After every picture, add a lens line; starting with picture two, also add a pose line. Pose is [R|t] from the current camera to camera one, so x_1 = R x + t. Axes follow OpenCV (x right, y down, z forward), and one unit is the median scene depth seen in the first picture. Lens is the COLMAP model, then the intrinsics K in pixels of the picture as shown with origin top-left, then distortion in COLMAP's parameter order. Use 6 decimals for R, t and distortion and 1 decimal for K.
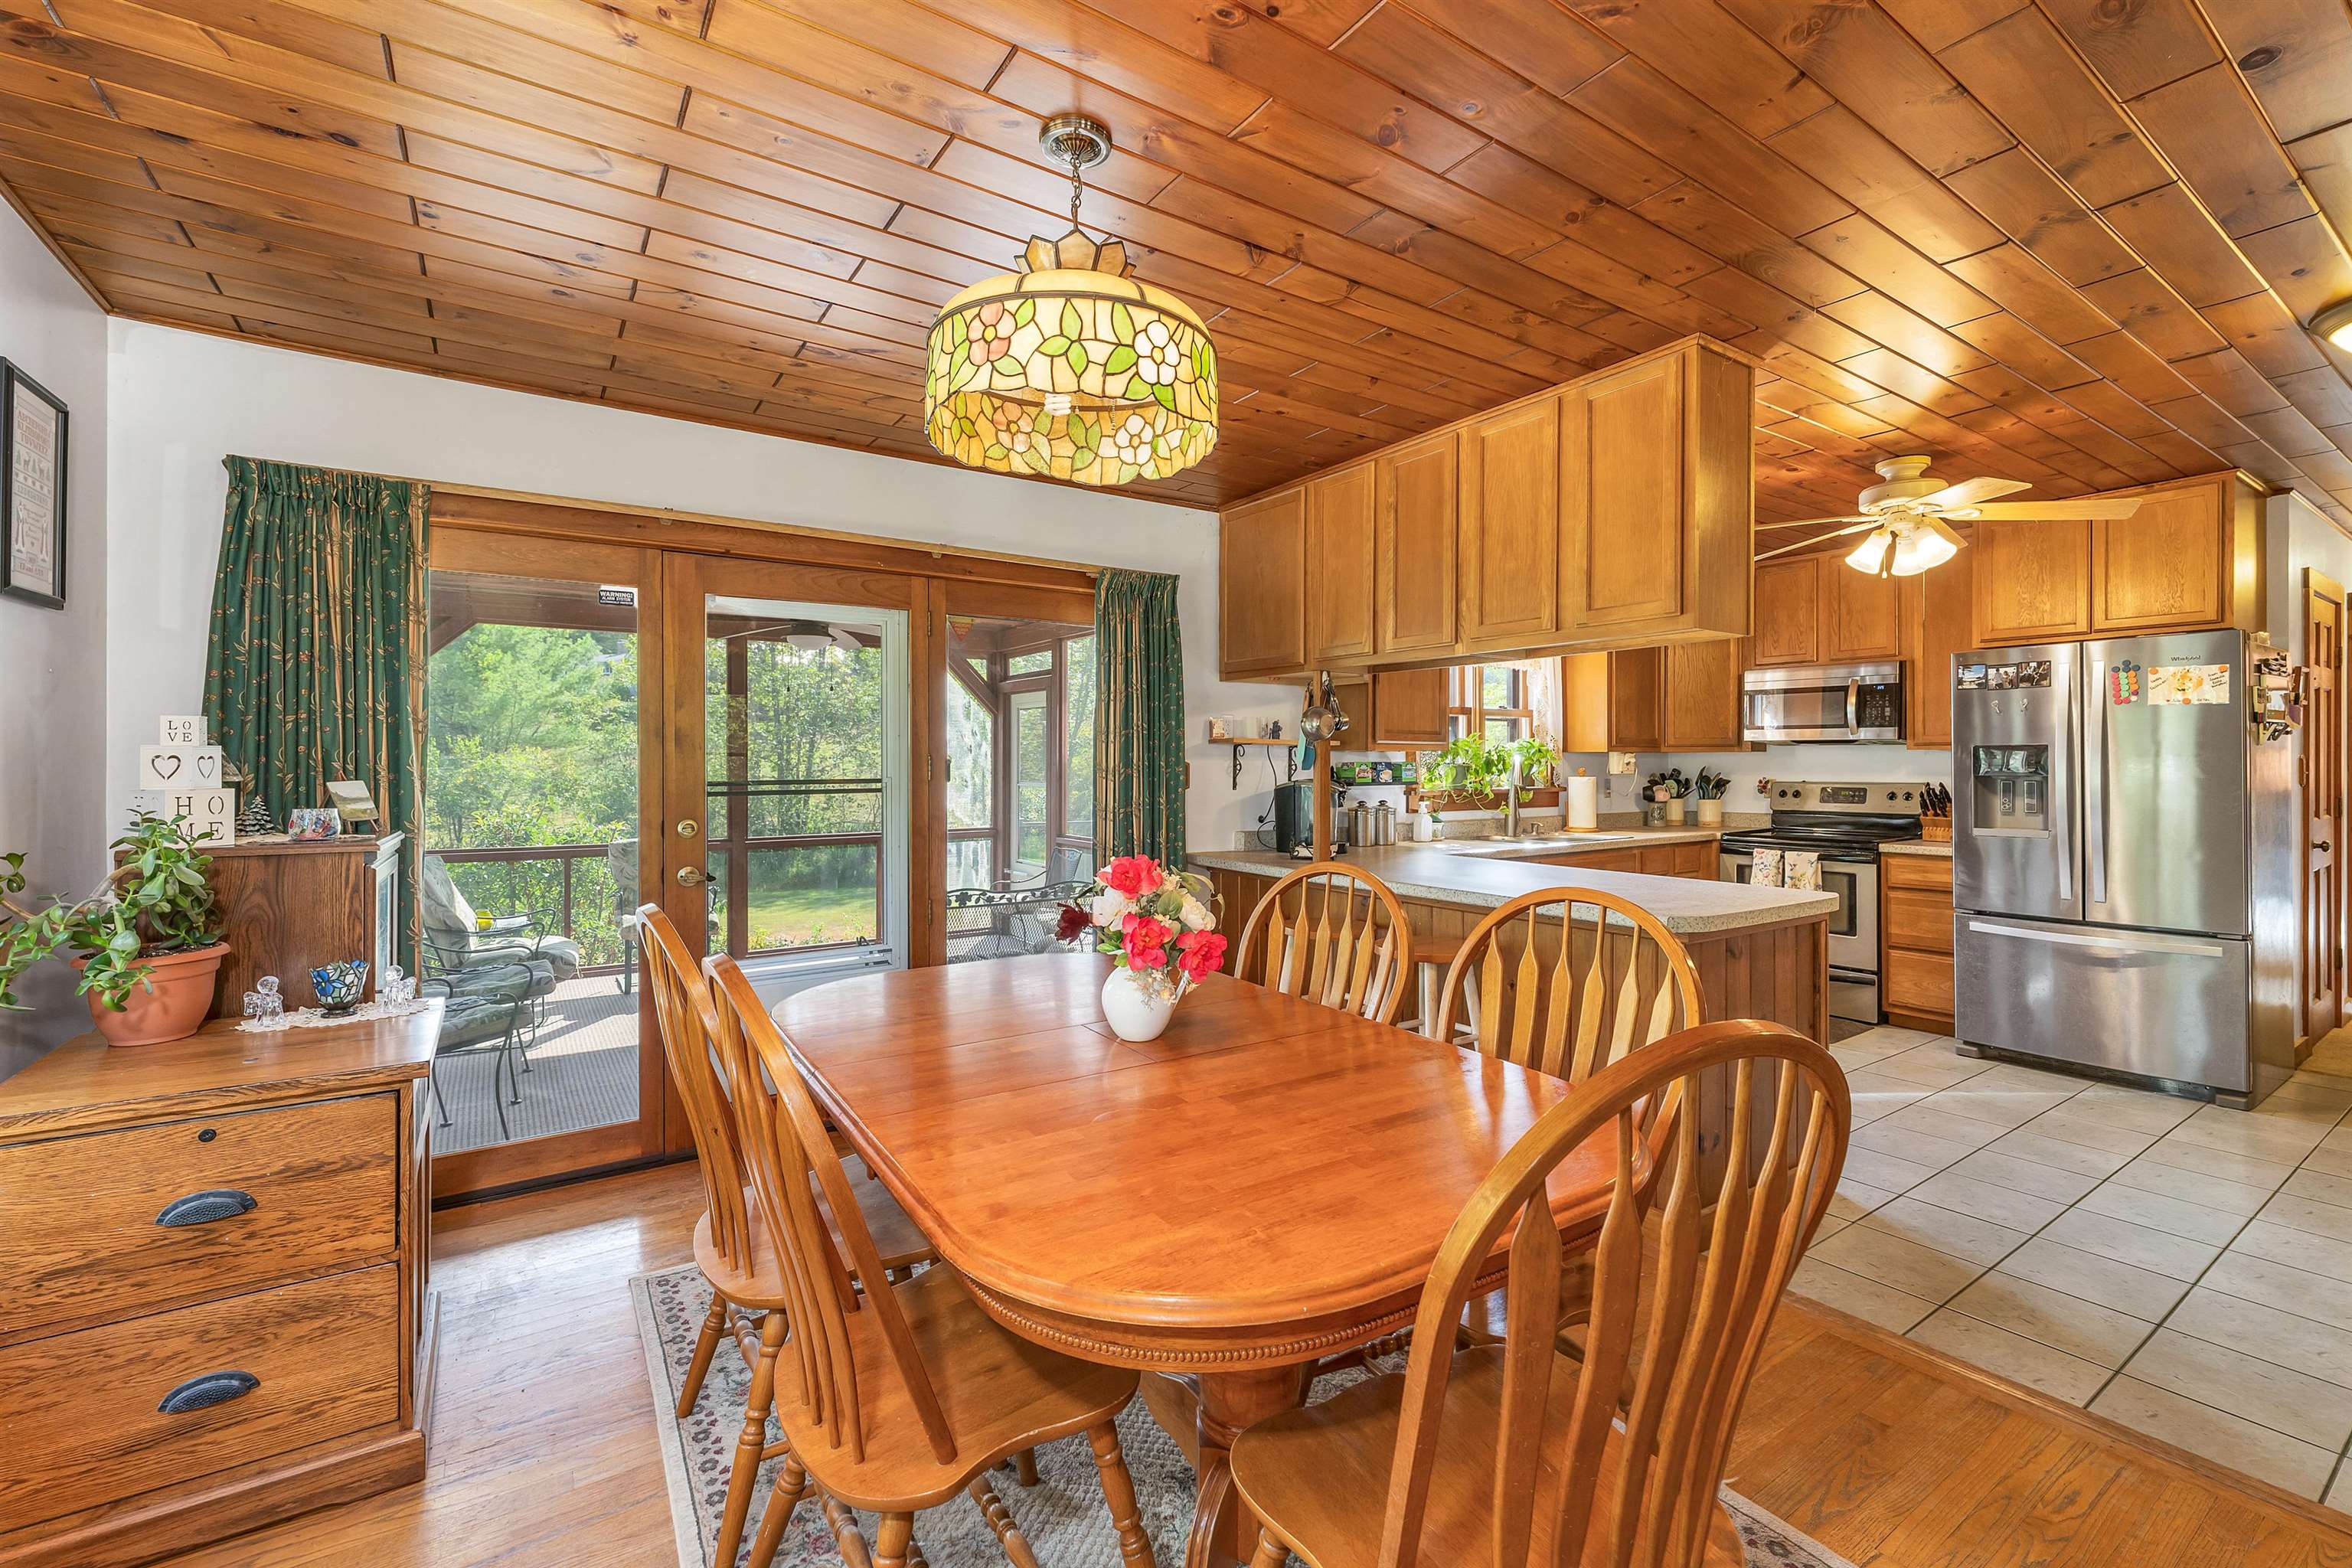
lens RADIAL K [[975.8, 0, 1191.6], [0, 975.8, 771.6], [0, 0, 1]] dist [-0.003091, 0.000613]
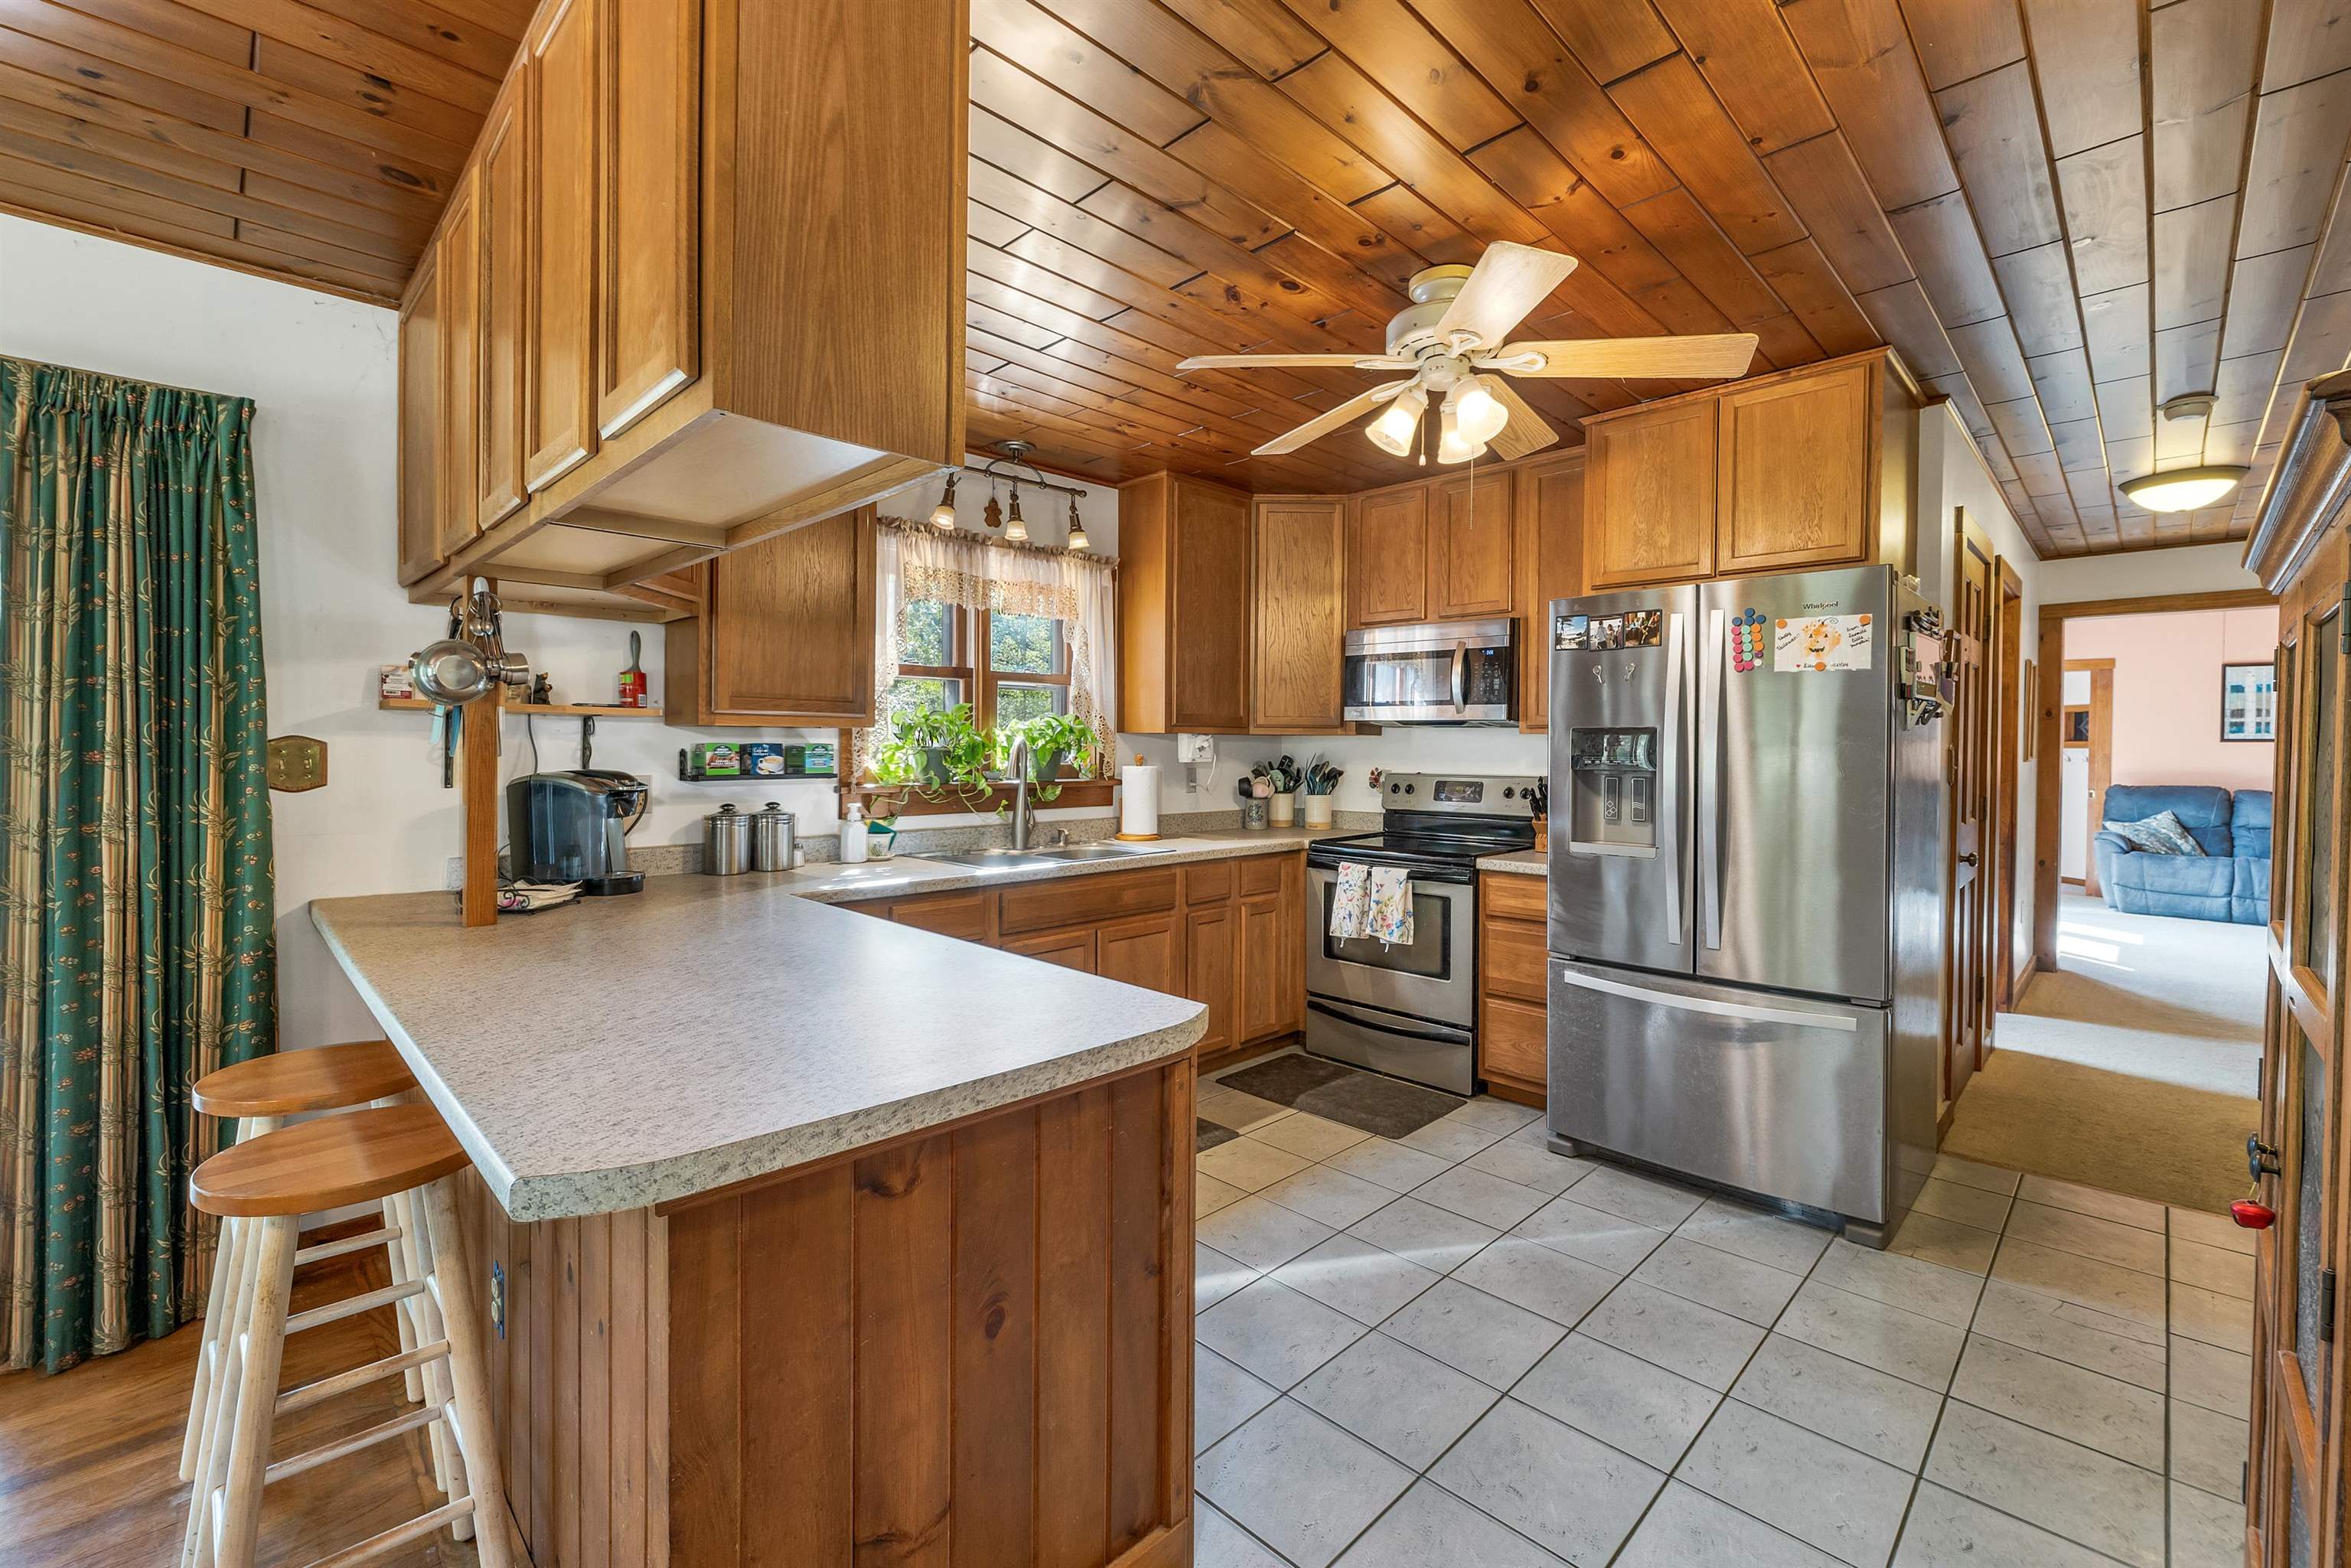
lens RADIAL K [[975.3, 0, 1169.7], [0, 975.3, 769.0], [0, 0, 1]] dist [-0.003091, 0.000613]
pose [[0.982445, 0.004055, 0.186508, 0.338109], [-0.006894, 0.999870, 0.014575, -0.004203], [-0.186424, -0.015605, 0.982345, 0.311042]]
